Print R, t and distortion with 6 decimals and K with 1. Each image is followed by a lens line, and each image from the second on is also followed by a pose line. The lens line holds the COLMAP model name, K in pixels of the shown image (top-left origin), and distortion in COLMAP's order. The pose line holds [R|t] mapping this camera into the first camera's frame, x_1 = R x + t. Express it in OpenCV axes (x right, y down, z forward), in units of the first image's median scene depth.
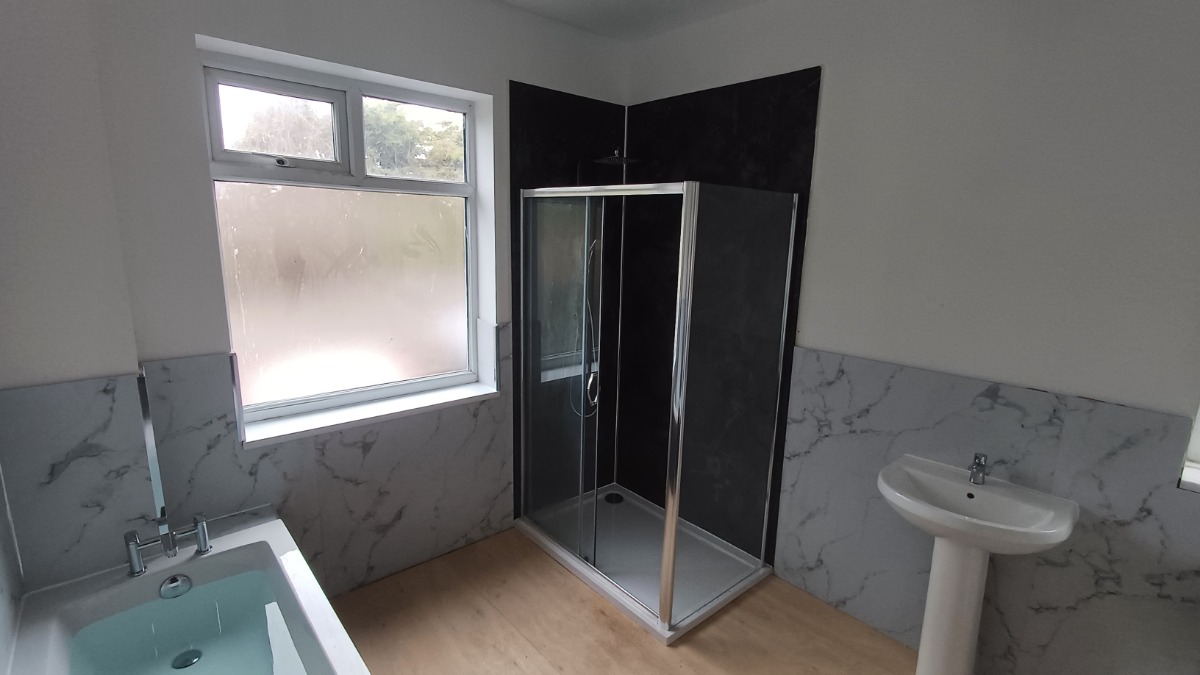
lens RADIAL K [[551.3, 0, 603.5], [0, 551.3, 341.9], [0, 0, 1]] dist [0.003329, 0.002315]
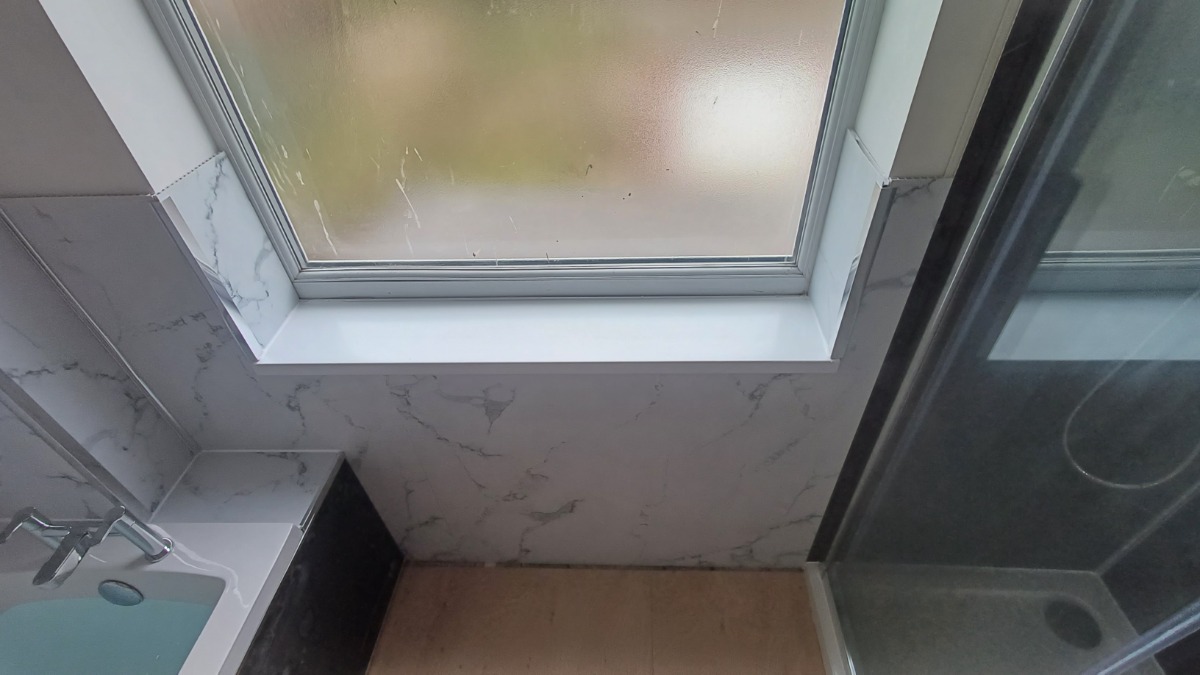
lens RADIAL K [[551.3, 0, 606.4], [0, 551.3, 343.0], [0, 0, 1]] dist [0.003329, 0.002315]
pose [[0.719951, 0.411805, -0.558648, -0.127331], [-0.080812, 0.849205, 0.521843, -0.117611], [0.689304, -0.330556, 0.644665, 0.833411]]
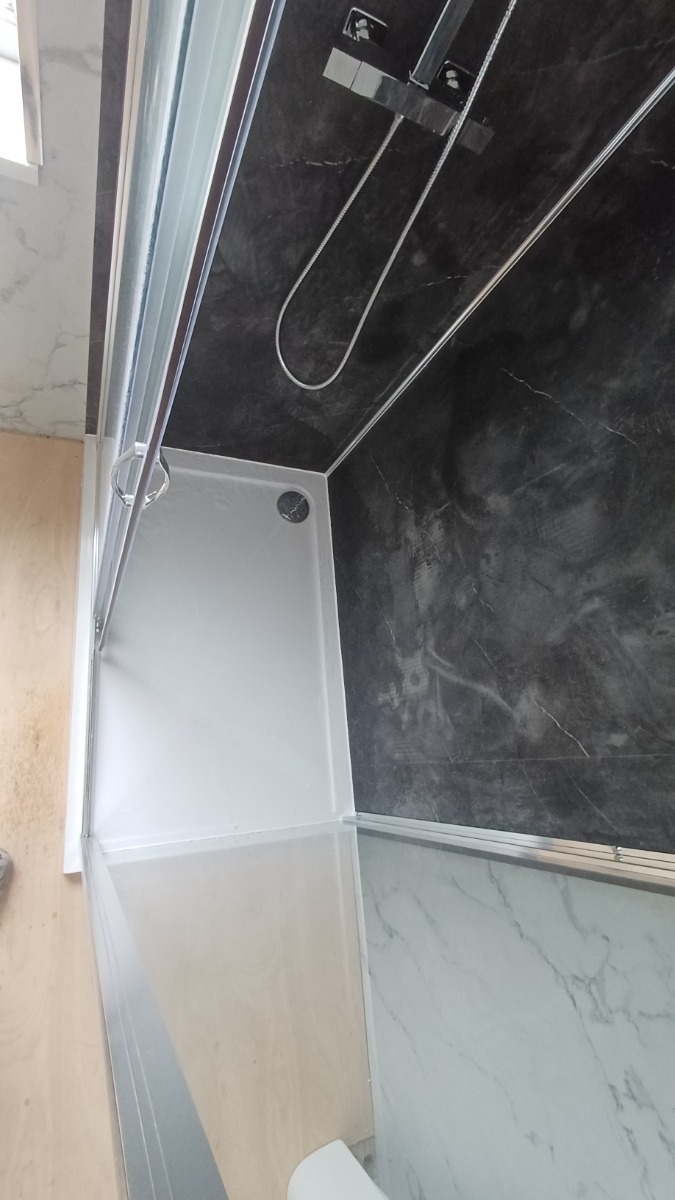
lens RADIAL K [[551.3, 0, 333.6], [0, 551.3, 606.3], [0, 0, 1]] dist [0.003329, 0.002315]
pose [[0.741923, 0.657968, 0.128950, 0.064338], [-0.503490, 0.419728, 0.755200, -0.150089], [0.442773, -0.625225, 0.642686, 0.902285]]
